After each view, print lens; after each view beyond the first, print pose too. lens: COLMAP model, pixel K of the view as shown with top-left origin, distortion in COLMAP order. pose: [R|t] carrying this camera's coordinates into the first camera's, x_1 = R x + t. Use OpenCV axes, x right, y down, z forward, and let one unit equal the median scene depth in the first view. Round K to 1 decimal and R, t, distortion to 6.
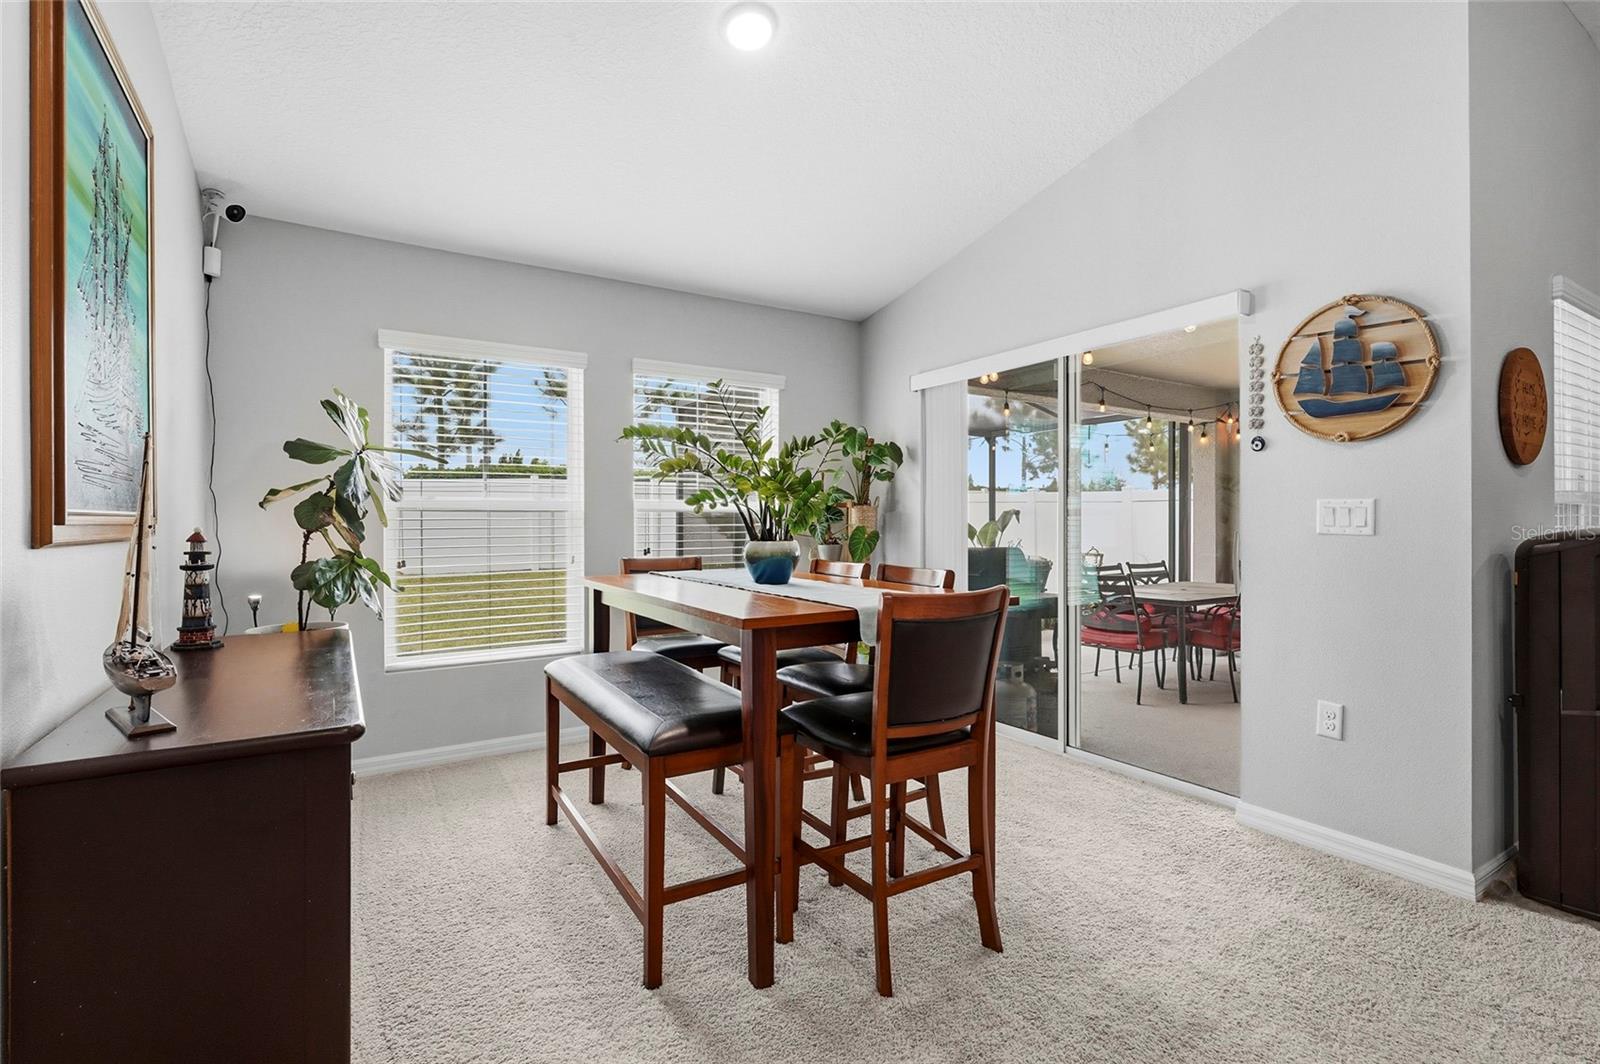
lens RADIAL K [[743.7, 0, 804.6], [0, 743.7, 518.3], [0, 0, 1]] dist [0.001948, 0.000990]
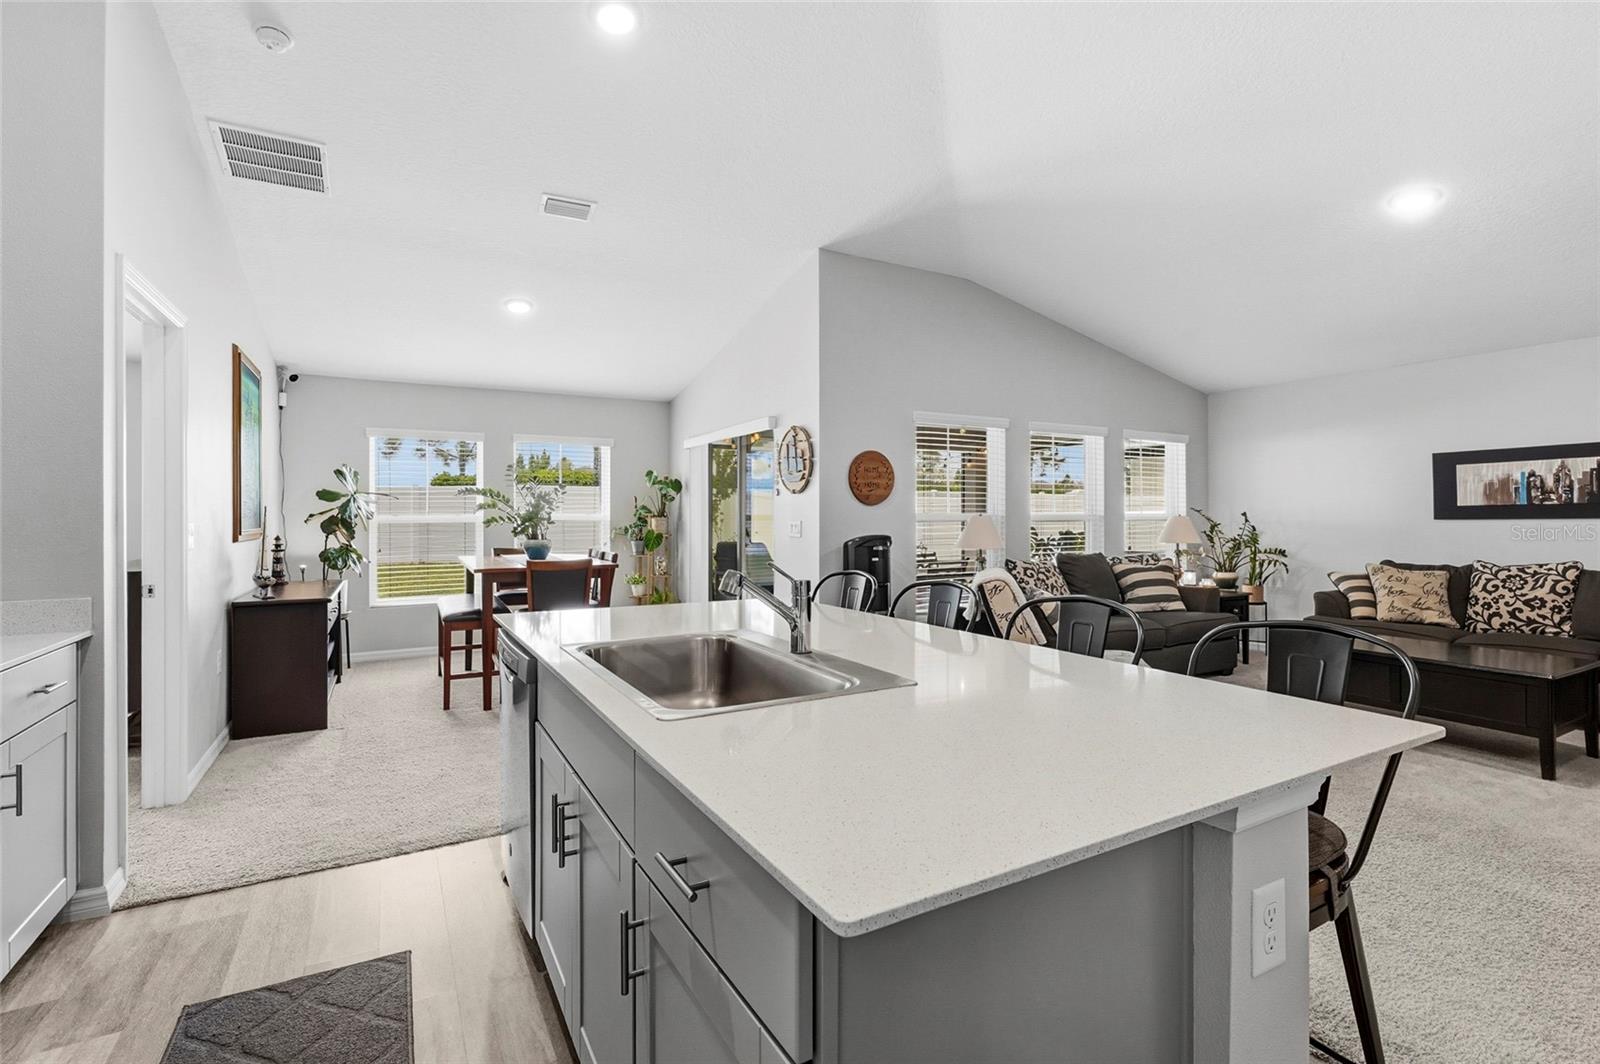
lens RADIAL K [[743.7, 0, 805.5], [0, 743.7, 514.5], [0, 0, 1]] dist [0.001948, 0.000990]
pose [[0.998532, -0.000739, -0.054160, 0.767876], [0.000777, 0.999999, 0.000688, -0.038331], [0.054159, -0.000729, 0.998532, -0.988928]]
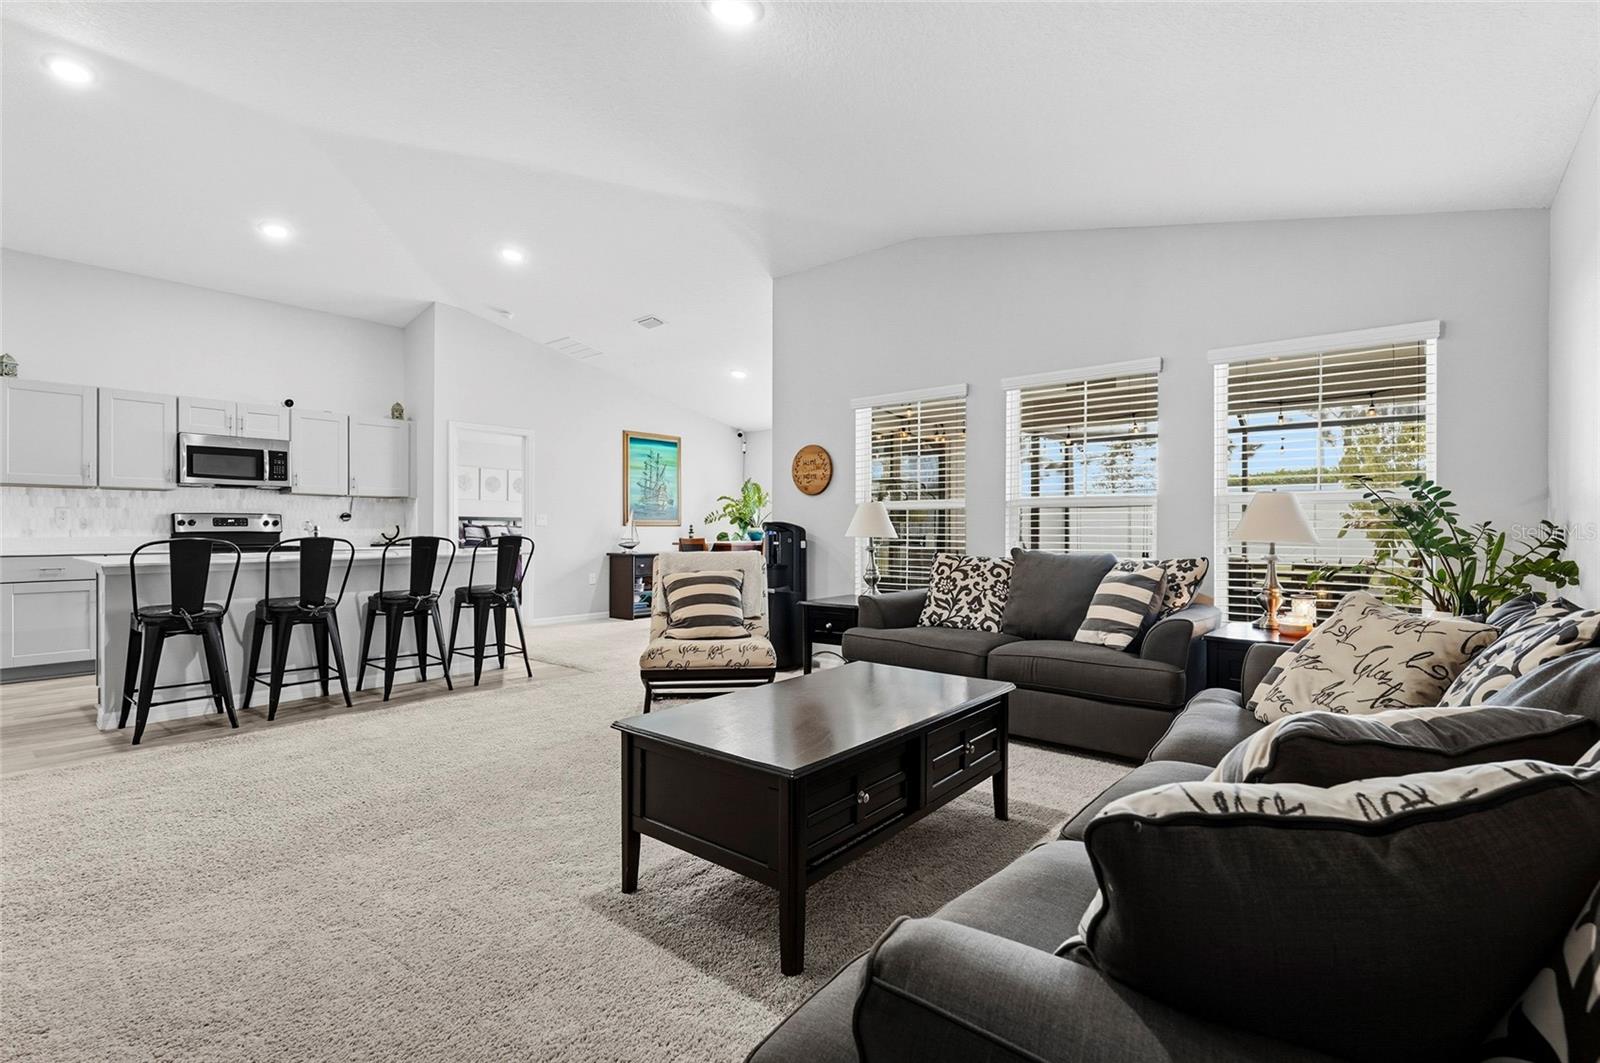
lens RADIAL K [[743.7, 0, 805.8], [0, 743.7, 534.7], [0, 0, 1]] dist [0.001948, 0.000990]
pose [[0.300750, 0.009431, -0.953657, 2.758356], [0.000088, 0.999951, 0.009917, 0.025761], [0.953703, -0.003066, 0.300734, 0.250558]]
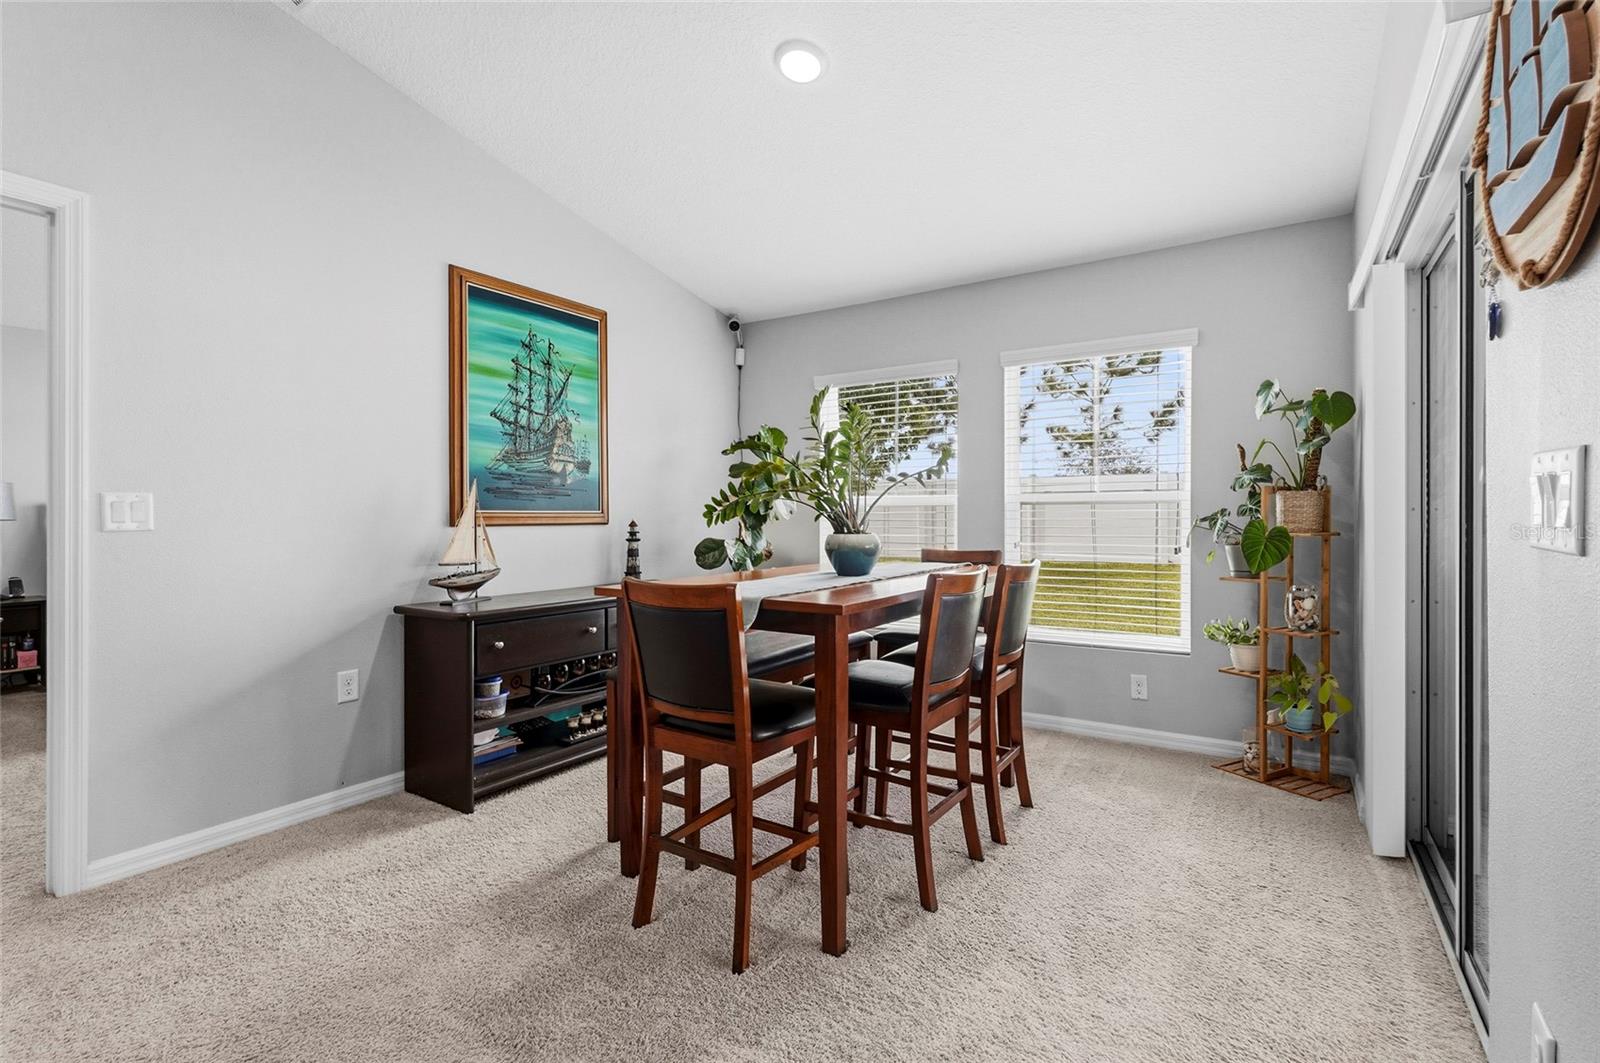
lens RADIAL K [[743.7, 0, 807.1], [0, 743.7, 514.3], [0, 0, 1]] dist [0.001948, 0.000990]
pose [[0.420375, -0.002363, -0.907348, 0.799540], [0.004738, 0.999989, -0.000410, 0.003677], [0.907338, -0.004126, 0.420381, 0.476827]]
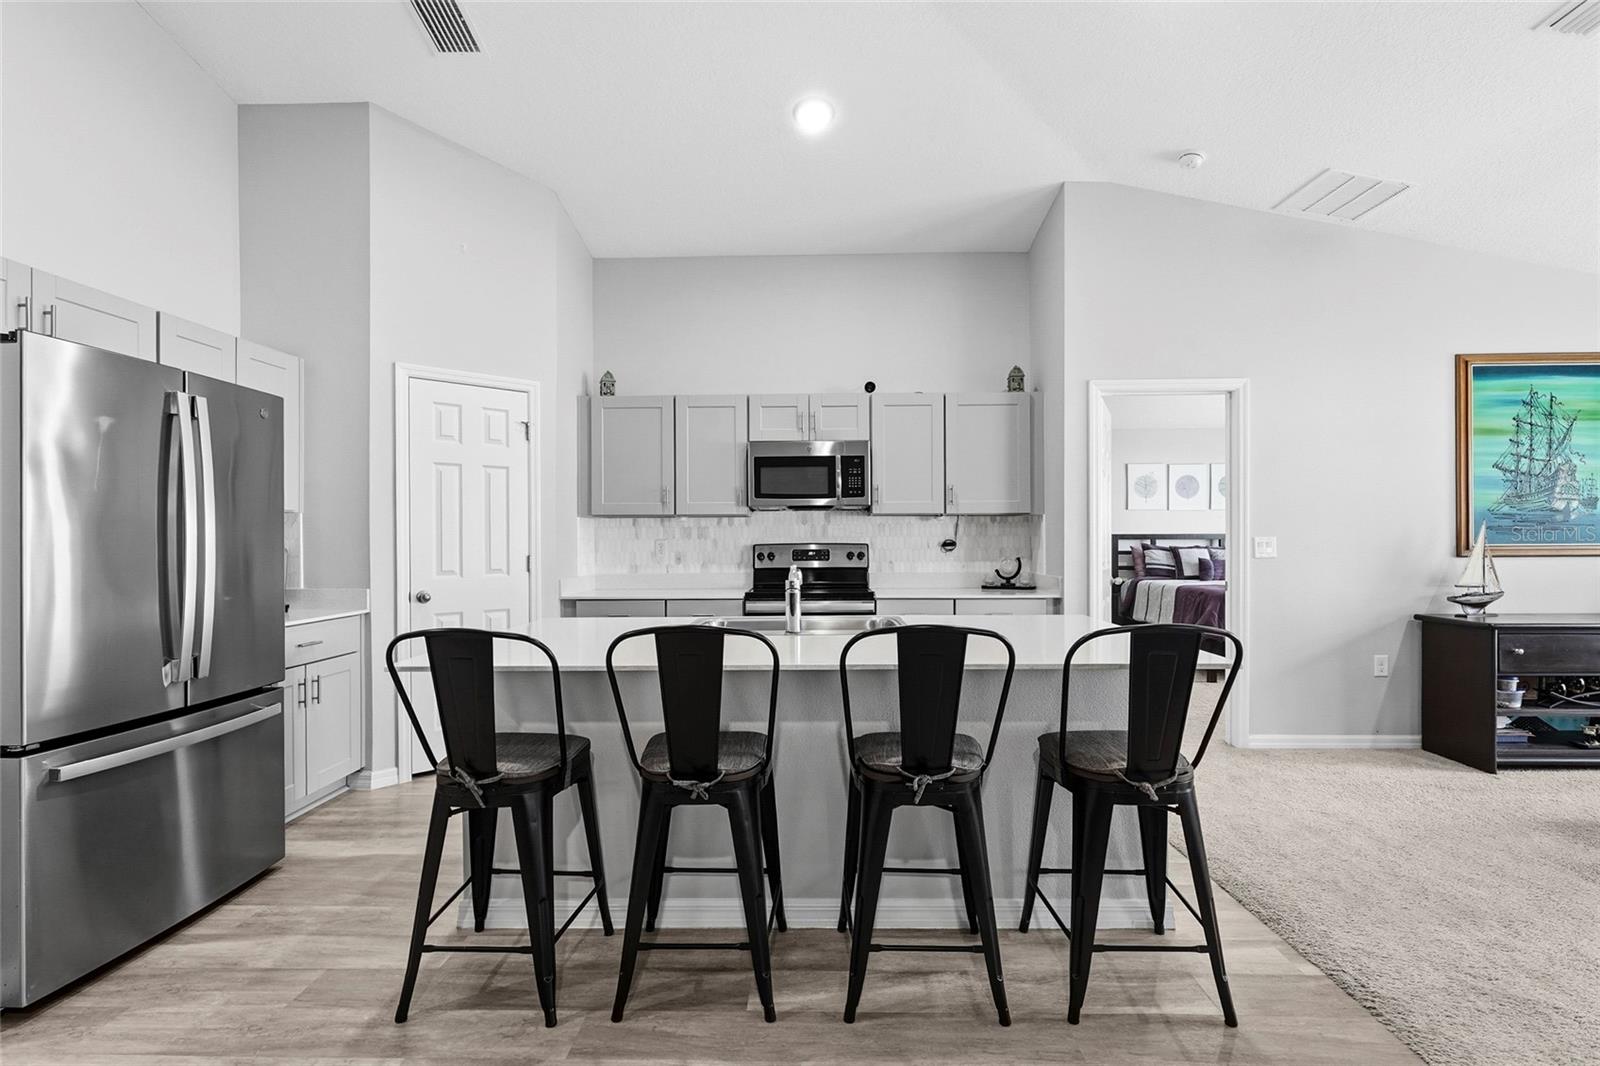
lens RADIAL K [[743.7, 0, 804.9], [0, 743.7, 538.3], [0, 0, 1]] dist [0.001948, 0.000990]
pose [[-0.556754, 0.006377, -0.830653, 1.488594], [0.008938, 0.999959, 0.001686, -0.032134], [0.830629, -0.006486, -0.556788, 0.207503]]
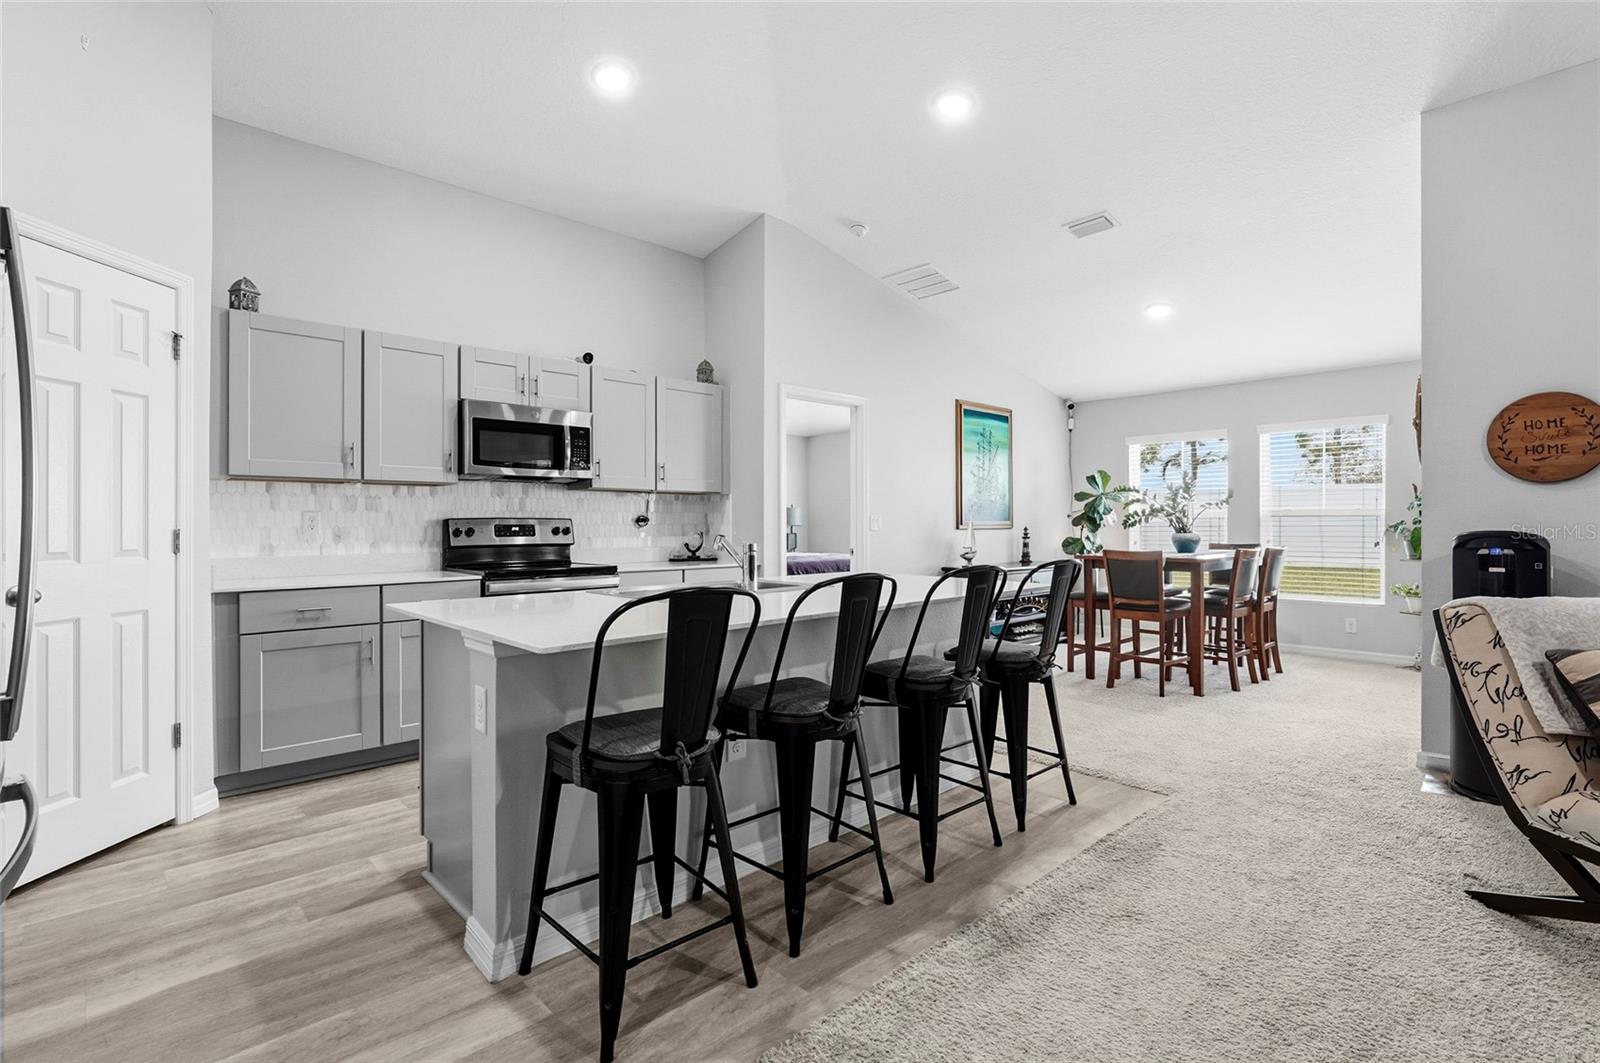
lens RADIAL K [[743.7, 0, 805.4], [0, 743.7, 526.0], [0, 0, 1]] dist [0.001948, 0.000990]
pose [[0.186297, 0.005457, -0.982478, 1.718208], [0.004145, 0.999971, 0.006340, -0.007229], [0.982485, -0.005253, 0.186270, -0.436327]]
